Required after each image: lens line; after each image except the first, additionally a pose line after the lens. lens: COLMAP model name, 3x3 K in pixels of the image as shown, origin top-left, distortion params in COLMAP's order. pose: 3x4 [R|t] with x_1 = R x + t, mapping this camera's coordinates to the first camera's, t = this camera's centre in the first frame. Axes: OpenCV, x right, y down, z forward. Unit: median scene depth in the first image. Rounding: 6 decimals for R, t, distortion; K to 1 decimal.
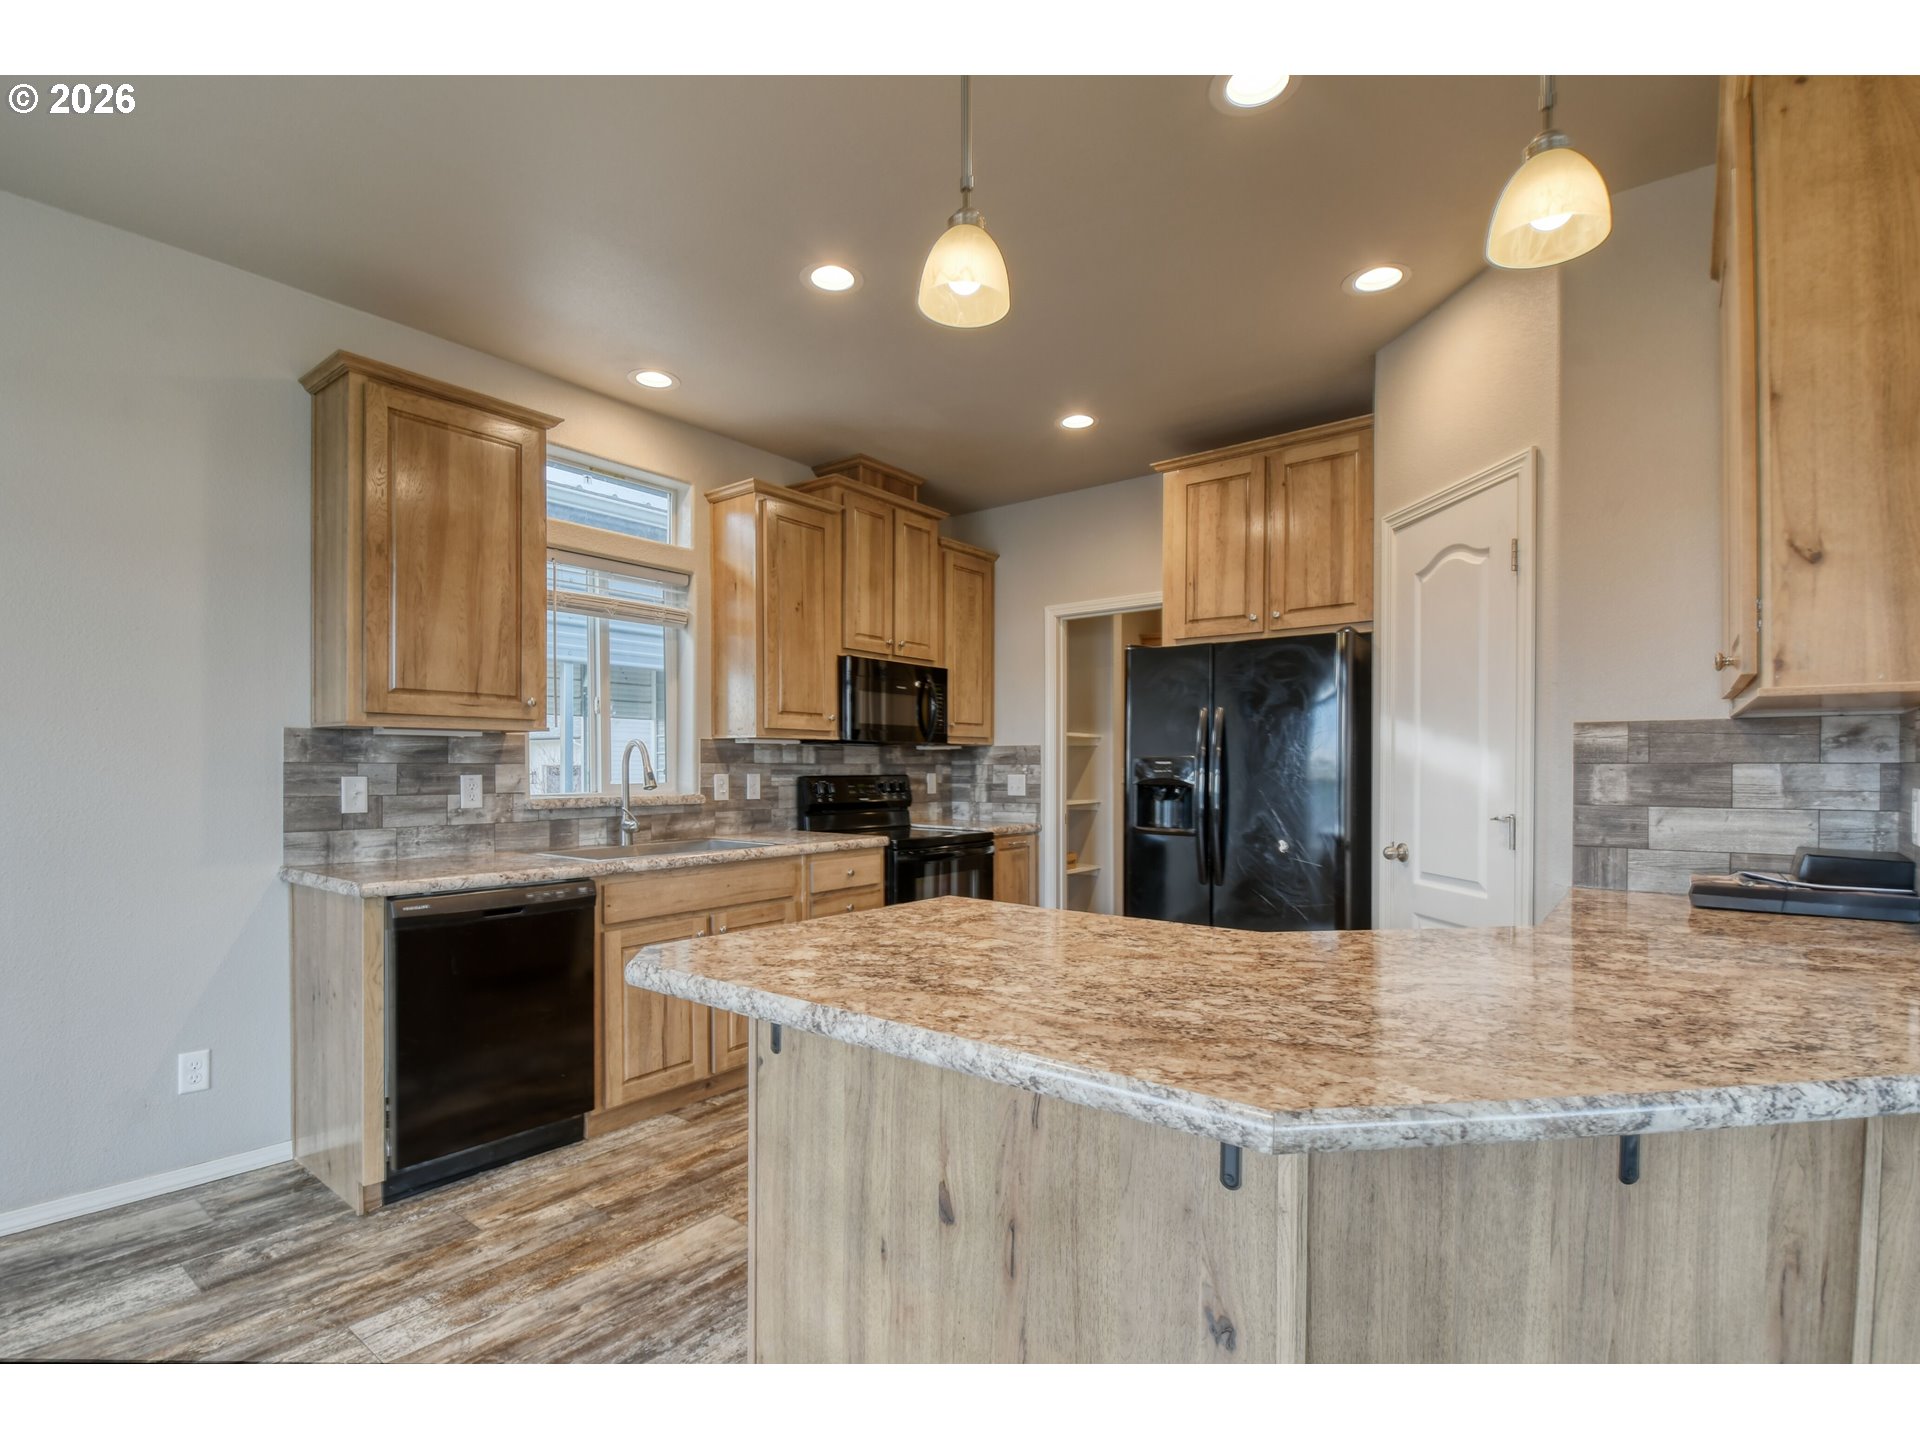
lens RADIAL K [[919.1, 0, 955.6], [0, 919.1, 773.7], [0, 0, 1]] dist [0.003946, -0.000199]
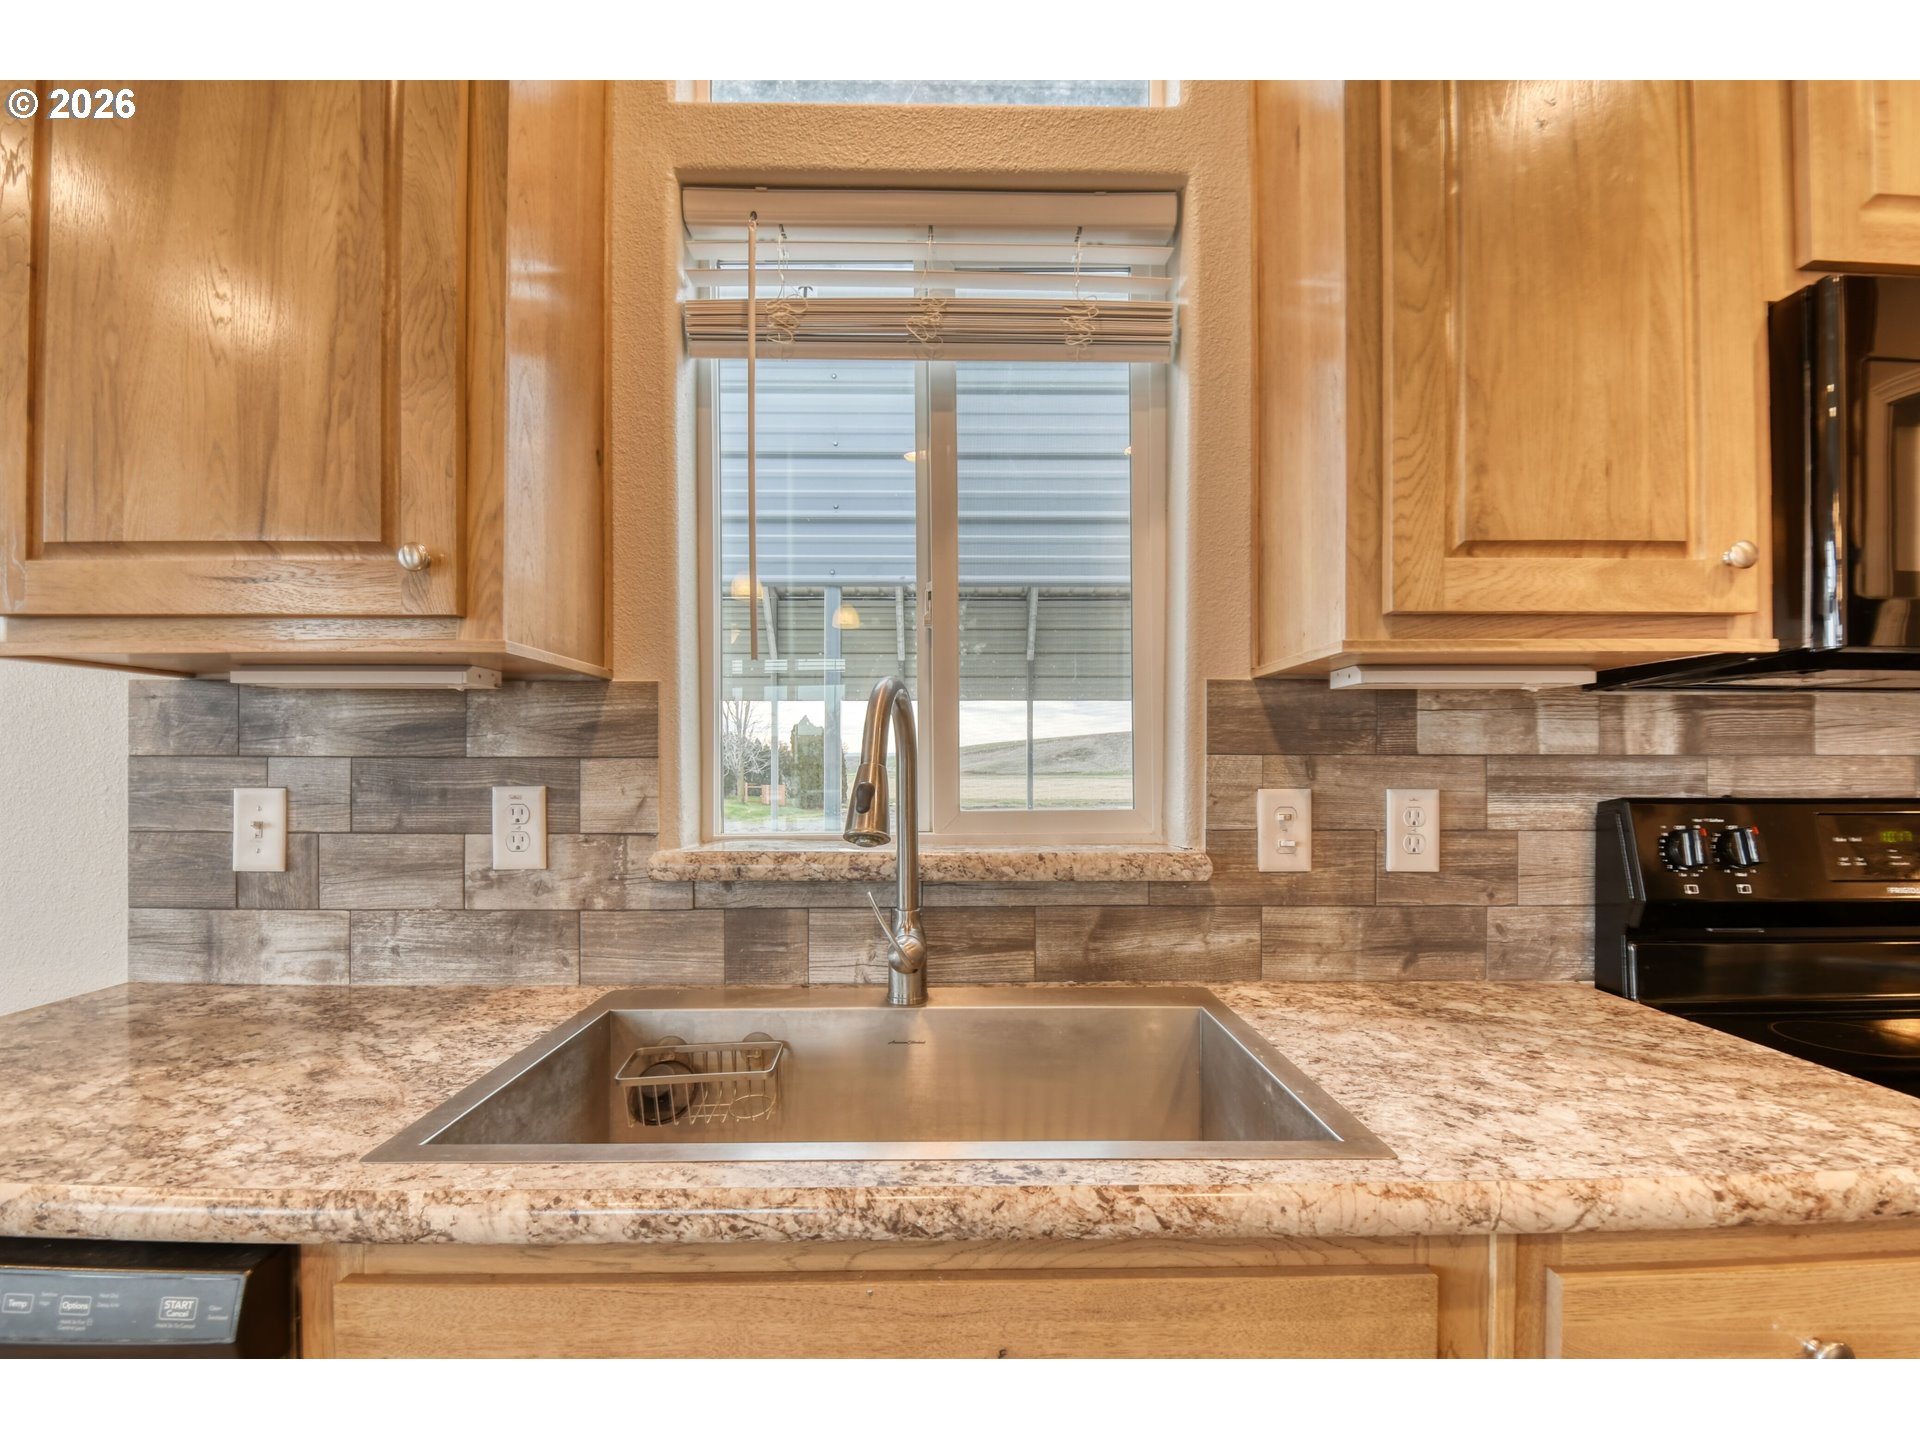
lens RADIAL K [[899.1, 0, 955.5], [0, 899.1, 766.9], [0, 0, 1]] dist [0.016567, -0.022539]
pose [[0.624627, -0.001462, -0.780922, -0.099772], [-0.006409, 0.999955, -0.006998, -0.005196], [0.780897, 0.009376, 0.624589, 0.864710]]
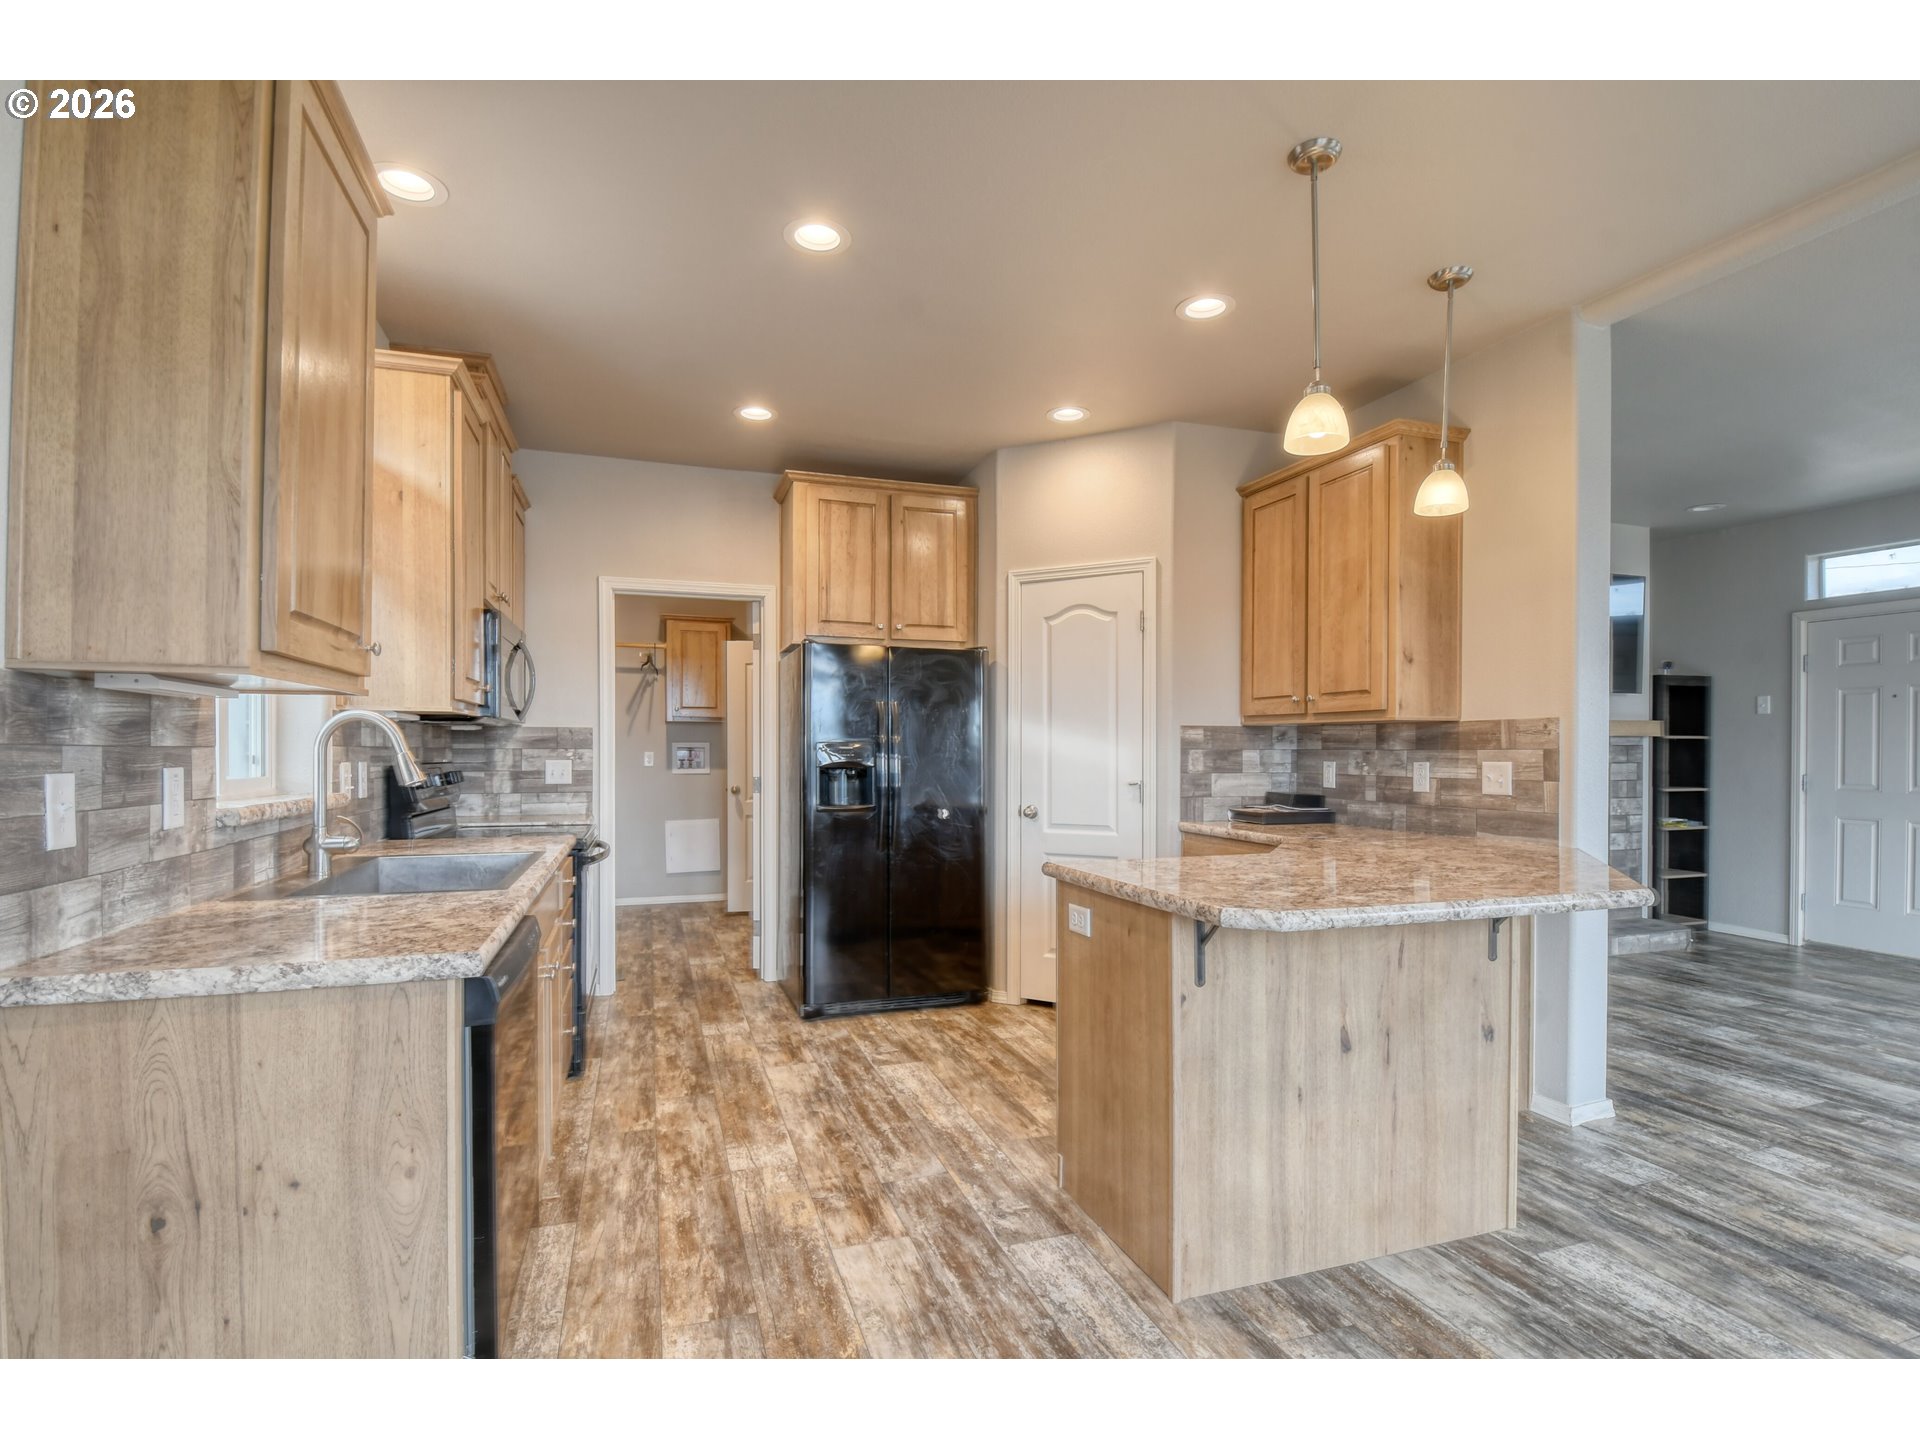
lens RADIAL K [[913.3, 0, 954.1], [0, 913.3, 752.1], [0, 0, 1]] dist [0.016738, -0.024160]
pose [[0.546995, -0.001526, 0.837135, -0.693914], [0.006137, 0.999979, -0.002188, -0.003699], [-0.837114, 0.006334, 0.546992, 0.302289]]
